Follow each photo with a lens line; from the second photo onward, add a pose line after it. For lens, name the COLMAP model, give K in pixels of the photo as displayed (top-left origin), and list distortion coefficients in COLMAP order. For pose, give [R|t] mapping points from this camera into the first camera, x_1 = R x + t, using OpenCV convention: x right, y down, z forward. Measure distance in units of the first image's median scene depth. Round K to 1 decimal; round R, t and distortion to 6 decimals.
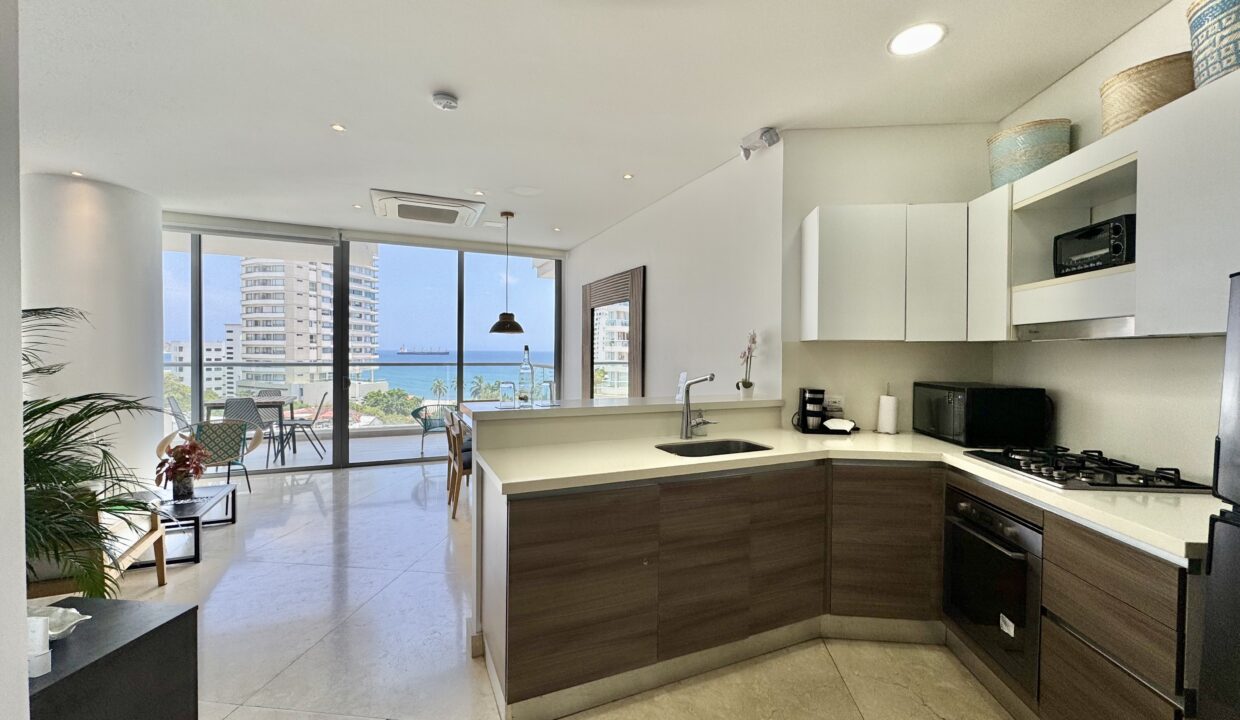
lens RADIAL K [[494.1, 0, 619.3], [0, 494.1, 361.7], [0, 0, 1]] dist [-0.005605, 0.001032]
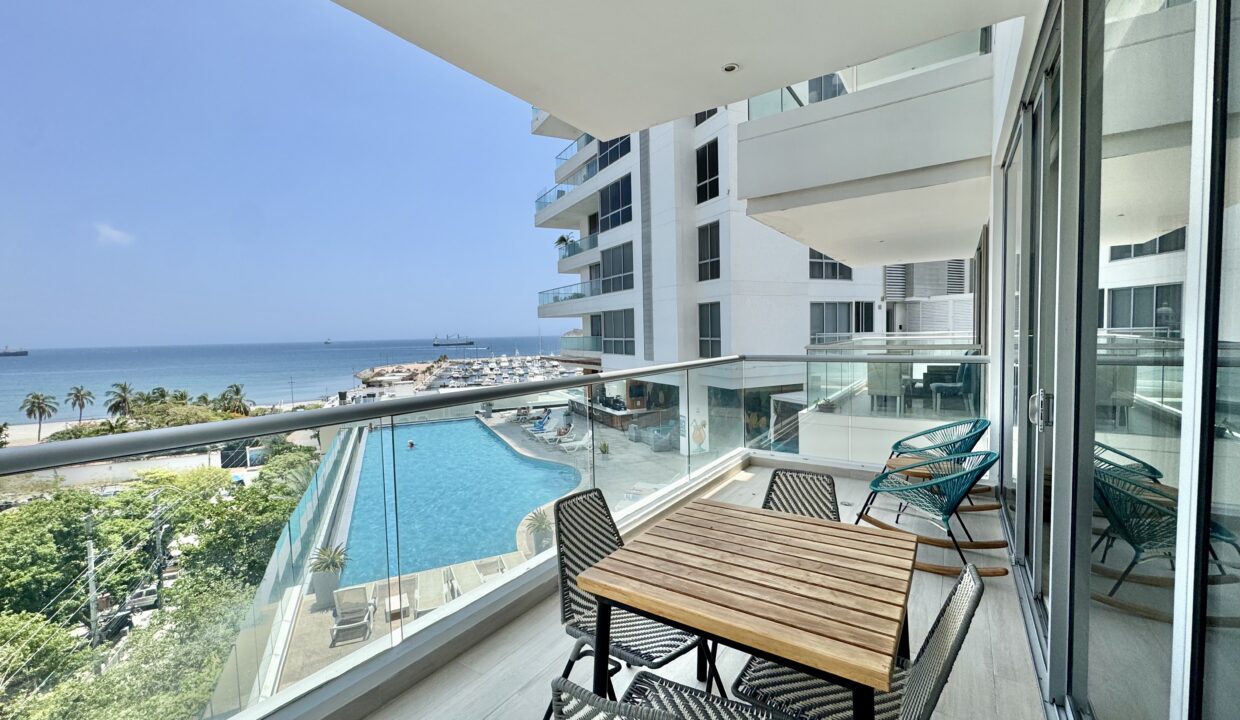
lens RADIAL K [[494.1, 0, 628.3], [0, 494.1, 369.1], [0, 0, 1]] dist [-0.005605, 0.001032]
pose [[0.850396, -0.067592, 0.521784, -0.905338], [0.043209, 0.997336, 0.058775, -0.029081], [-0.524366, -0.027437, 0.851051, 0.778083]]
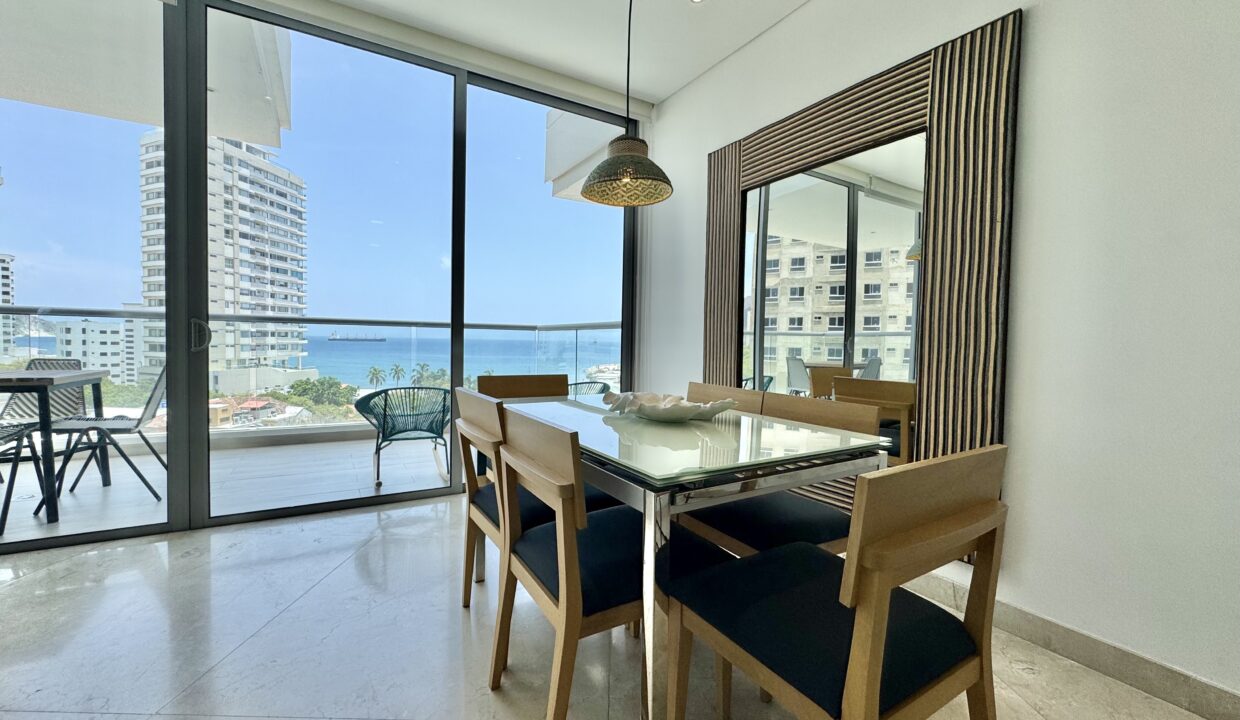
lens RADIAL K [[494.1, 0, 623.2], [0, 494.1, 362.3], [0, 0, 1]] dist [-0.005605, 0.001032]
pose [[0.993311, 0.007183, 0.115244, -0.210412], [-0.009812, 0.999704, 0.022261, 0.049284], [-0.115050, -0.023243, 0.993088, 0.476778]]
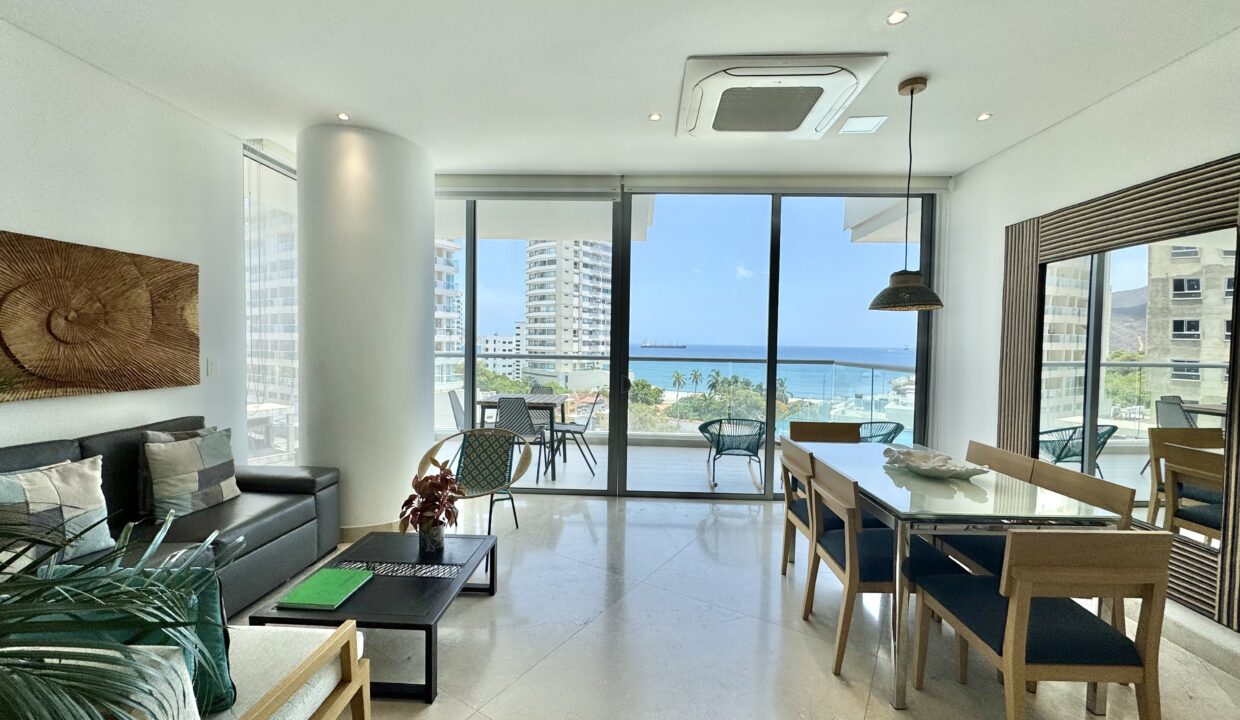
lens RADIAL K [[494.1, 0, 619.4], [0, 494.1, 362.2], [0, 0, 1]] dist [-0.005605, 0.001032]
pose [[0.892995, 0.021827, -0.449537, -0.202186], [-0.015958, 0.999731, 0.016843, -0.002874], [0.449783, -0.007867, 0.893103, 0.292348]]
